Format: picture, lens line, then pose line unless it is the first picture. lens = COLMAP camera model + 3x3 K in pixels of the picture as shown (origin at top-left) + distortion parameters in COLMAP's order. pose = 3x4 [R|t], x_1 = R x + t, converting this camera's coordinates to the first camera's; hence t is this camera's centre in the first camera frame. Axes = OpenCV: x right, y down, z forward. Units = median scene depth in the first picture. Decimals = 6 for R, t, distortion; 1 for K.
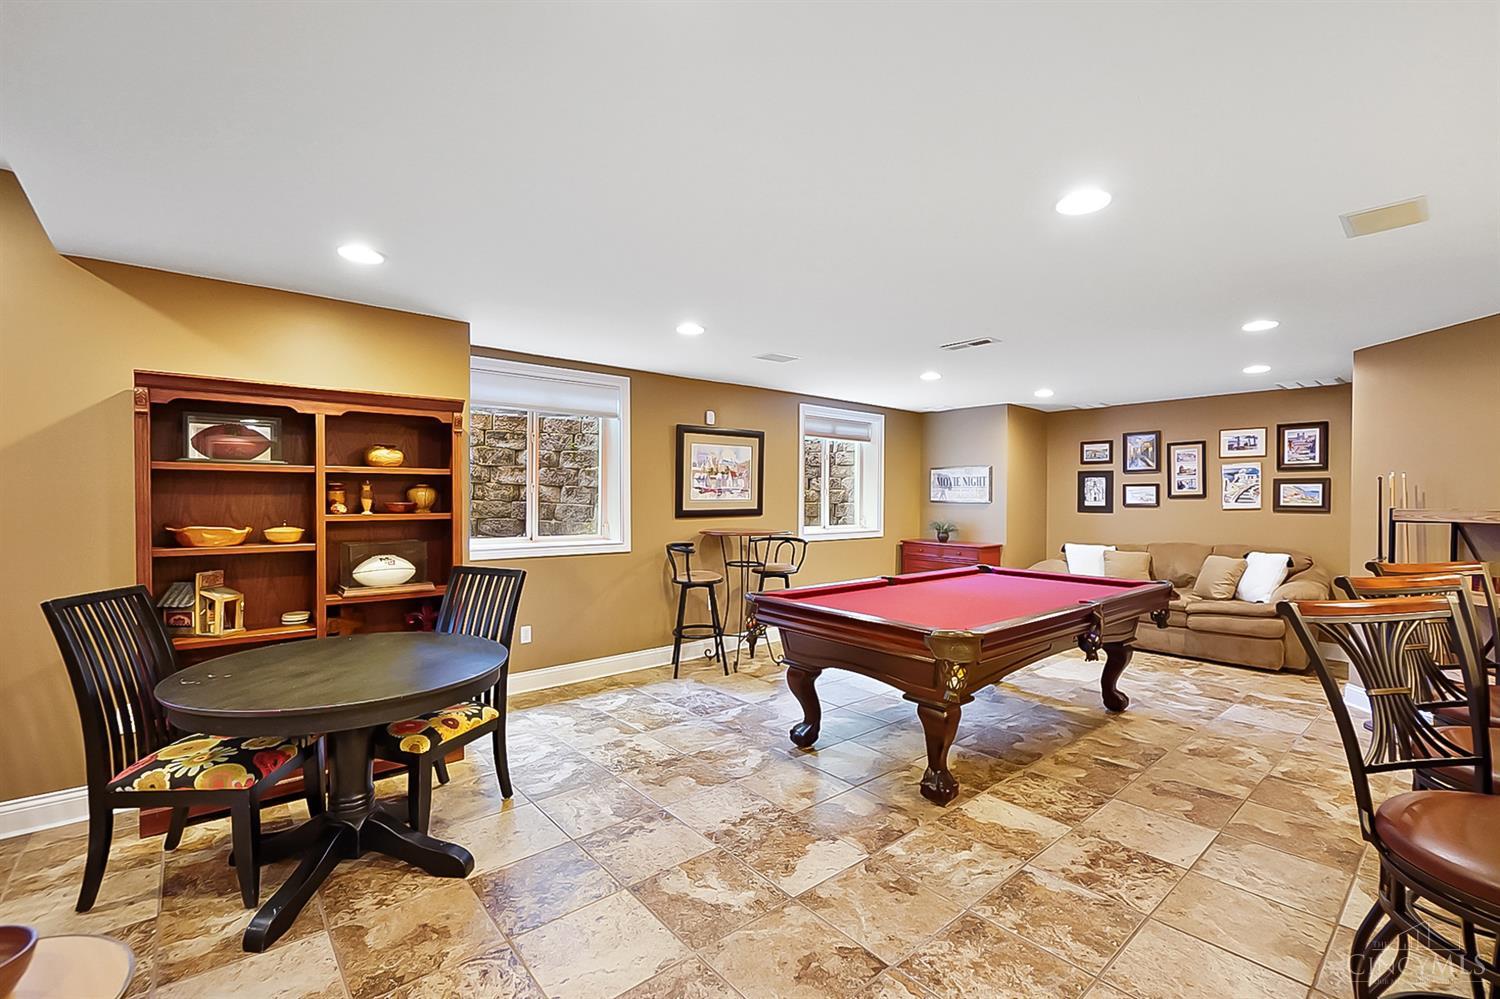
lens RADIAL K [[650.2, 0, 744.8], [0, 650.2, 501.6], [0, 0, 1]] dist [-0.005294, -0.000065]
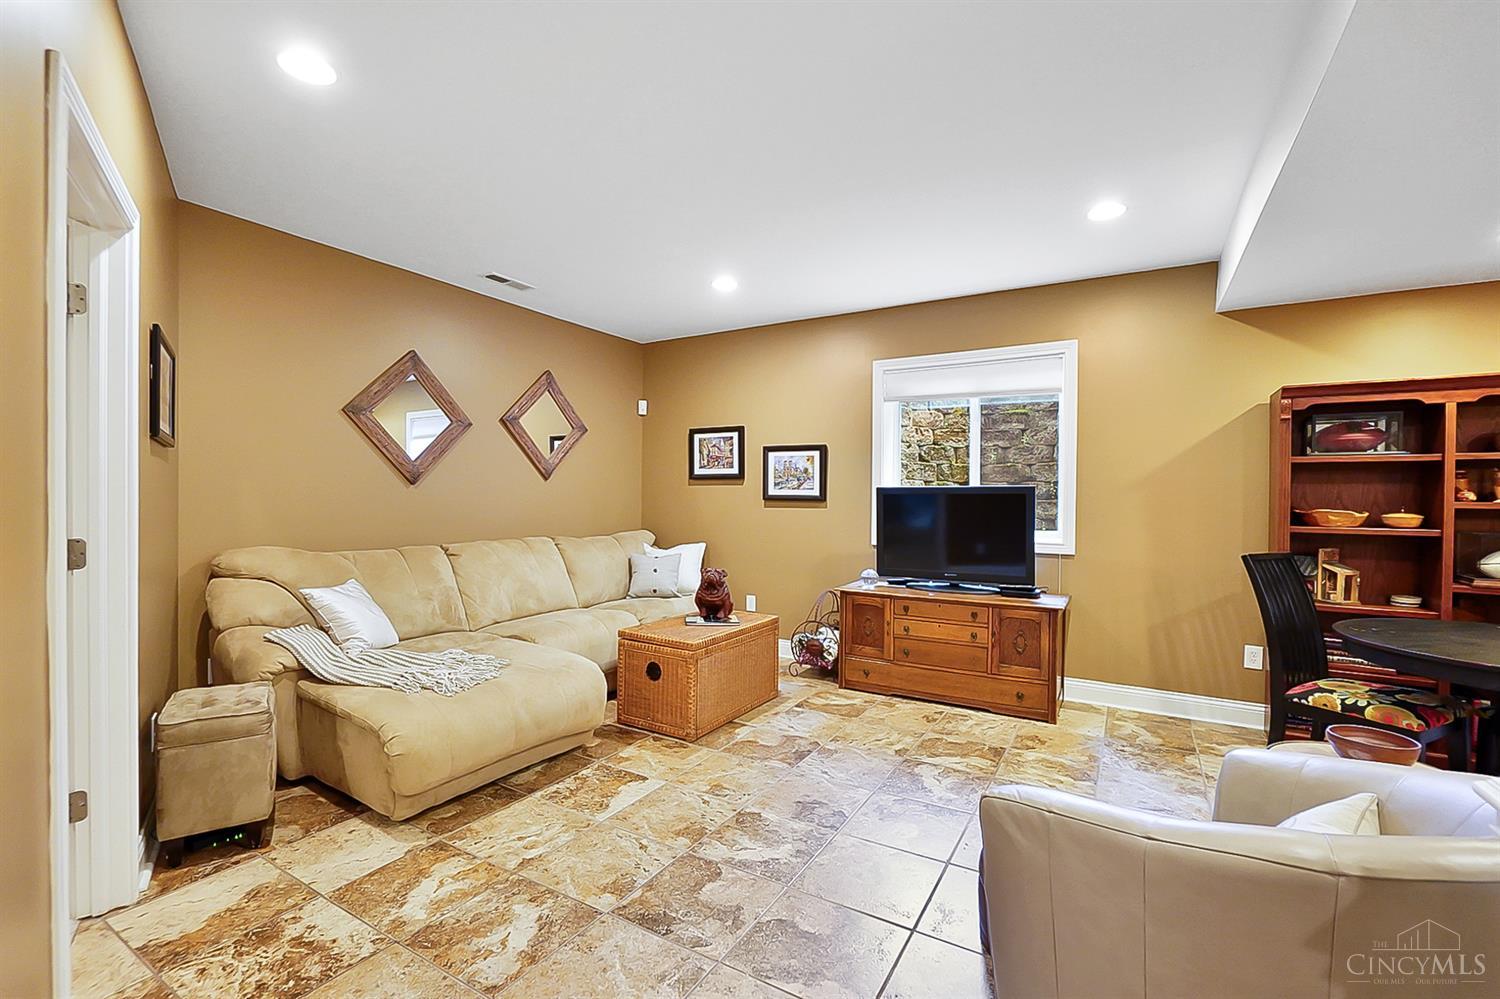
lens RADIAL K [[650.2, 0, 748.1], [0, 650.2, 503.5], [0, 0, 1]] dist [-0.005294, -0.000065]
pose [[0.319274, 0.008008, -0.947629, -0.024250], [-0.016861, 0.999854, 0.002768, 0.020587], [0.947512, 0.015094, 0.319363, -0.192382]]
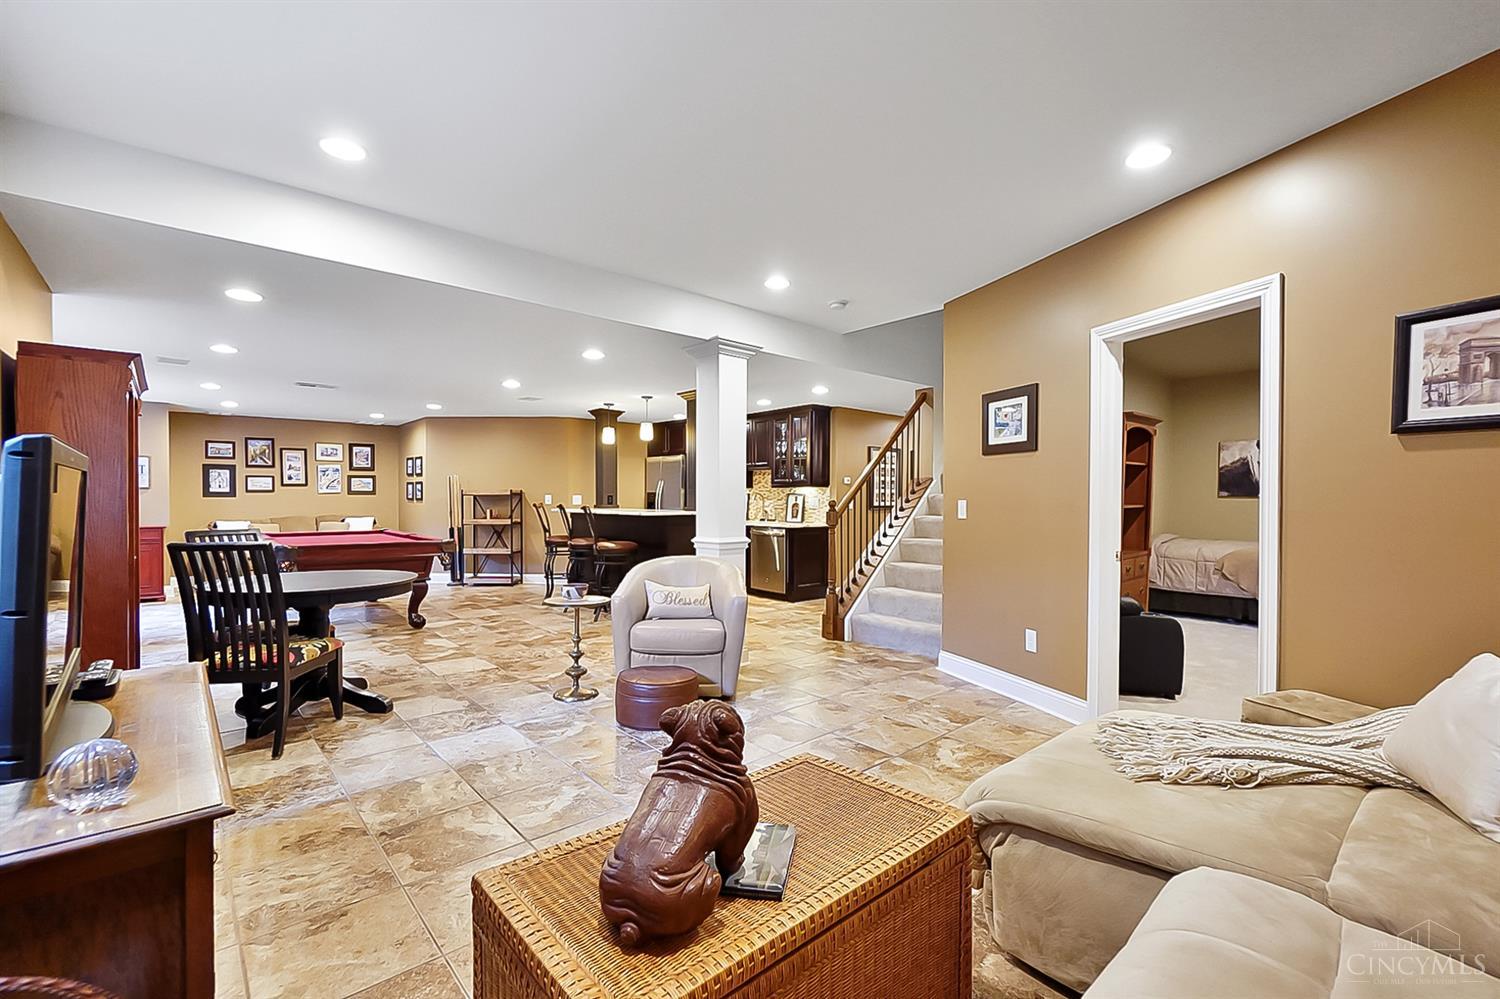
lens RADIAL K [[650.2, 0, 744.9], [0, 650.2, 506.5], [0, 0, 1]] dist [-0.005294, -0.000065]
pose [[-0.014499, -0.020045, 0.999694, -0.945446], [0.005542, 0.999782, 0.020128, 0.019726], [-0.999880, 0.005832, -0.014384, -0.010456]]
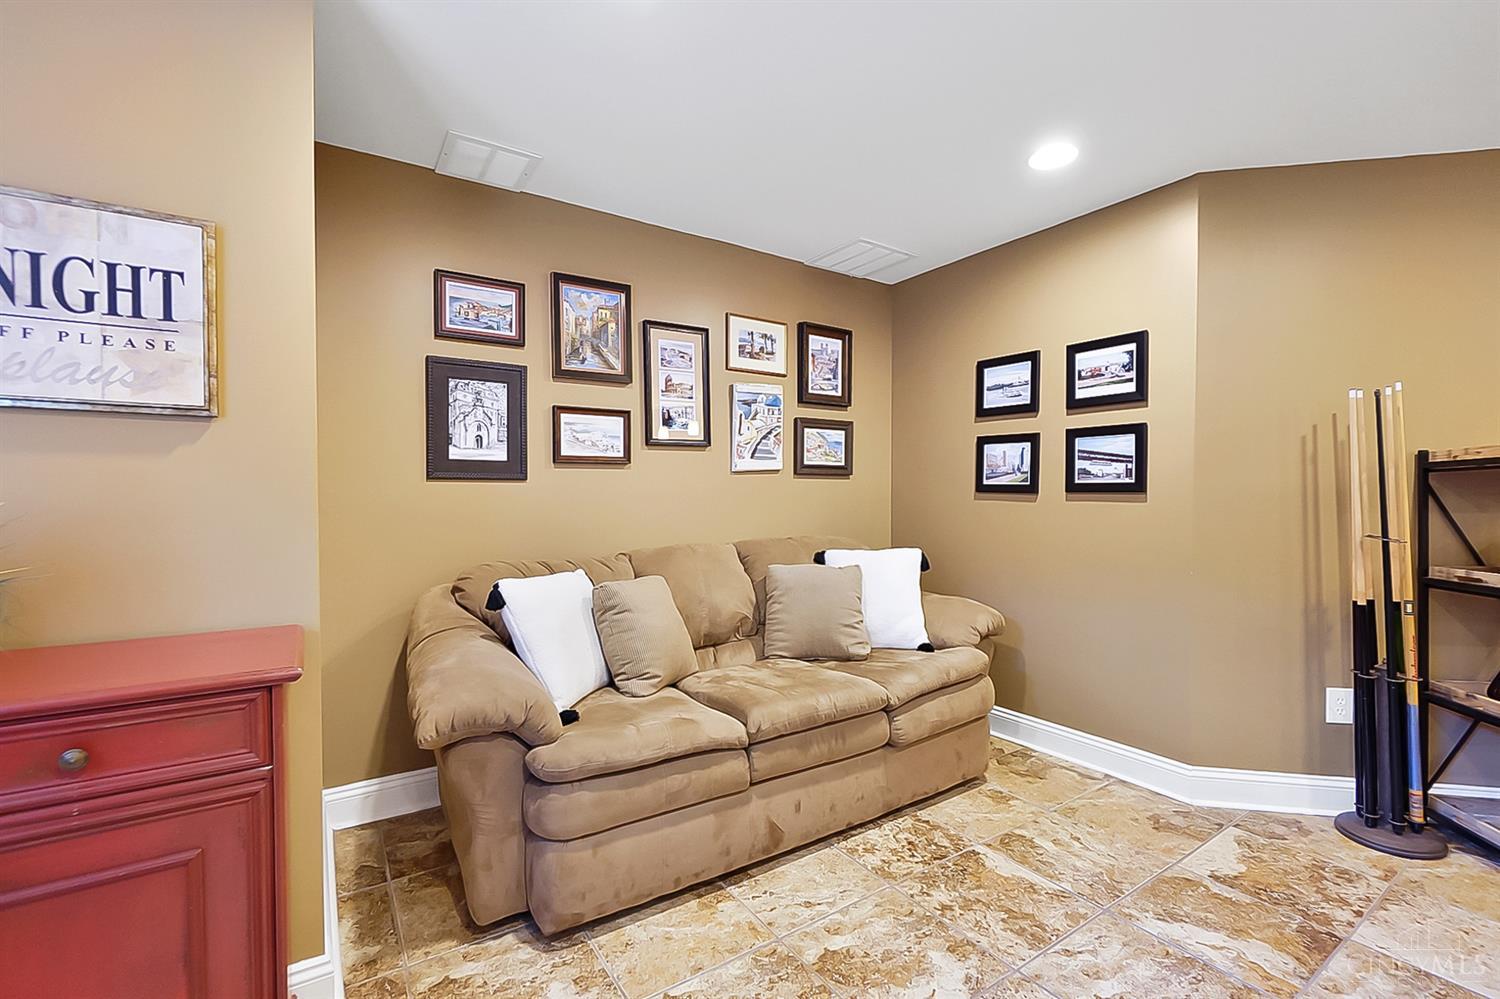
lens RADIAL K [[650.2, 0, 748.6], [0, 650.2, 502.1], [0, 0, 1]] dist [-0.005294, -0.000065]
pose [[0.116555, -0.017137, 0.993036, 0.261648], [0.007539, 0.999838, 0.016369, 0.030823], [-0.993156, 0.005579, 0.116665, 1.036052]]
